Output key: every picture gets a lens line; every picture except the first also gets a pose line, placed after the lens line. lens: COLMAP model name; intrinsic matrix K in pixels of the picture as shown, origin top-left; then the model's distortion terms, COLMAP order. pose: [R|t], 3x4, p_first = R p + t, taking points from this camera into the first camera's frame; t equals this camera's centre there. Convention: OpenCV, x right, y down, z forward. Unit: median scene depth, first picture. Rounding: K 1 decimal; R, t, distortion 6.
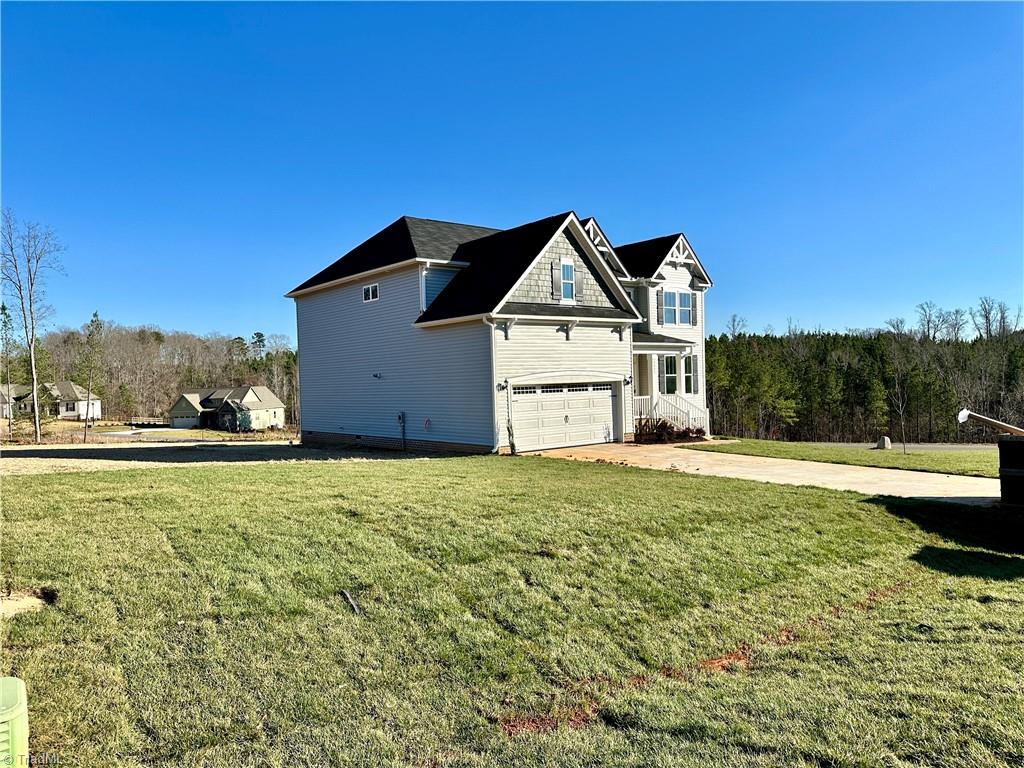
lens RADIAL K [[737.6, 0, 490.4], [0, 737.6, 380.1], [0, 0, 1]] dist [0.096057, -0.197242]
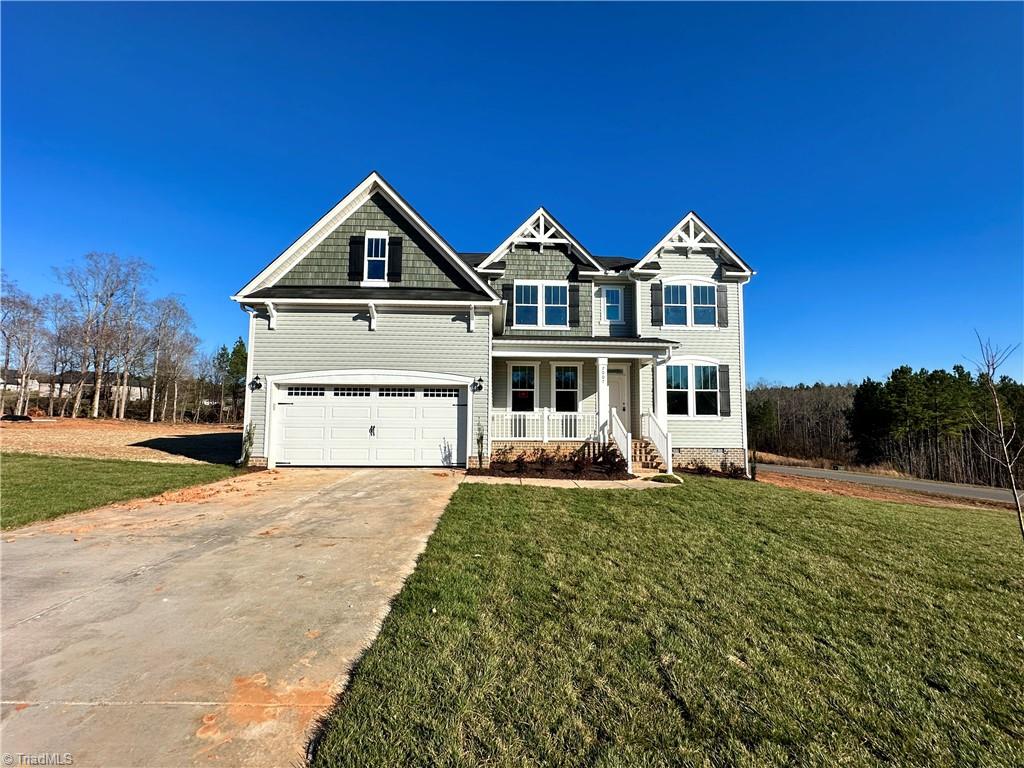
lens RADIAL K [[394.6, 0, 512.0], [0, 394.6, 384.0], [0, 0, 1]] dist [-0.000627, -0.000012]
pose [[0.808058, 0.001641, -0.589101, 0.412835], [-0.032071, 0.998636, -0.041211, 0.013720], [0.588229, 0.052194, 0.807008, 0.650968]]
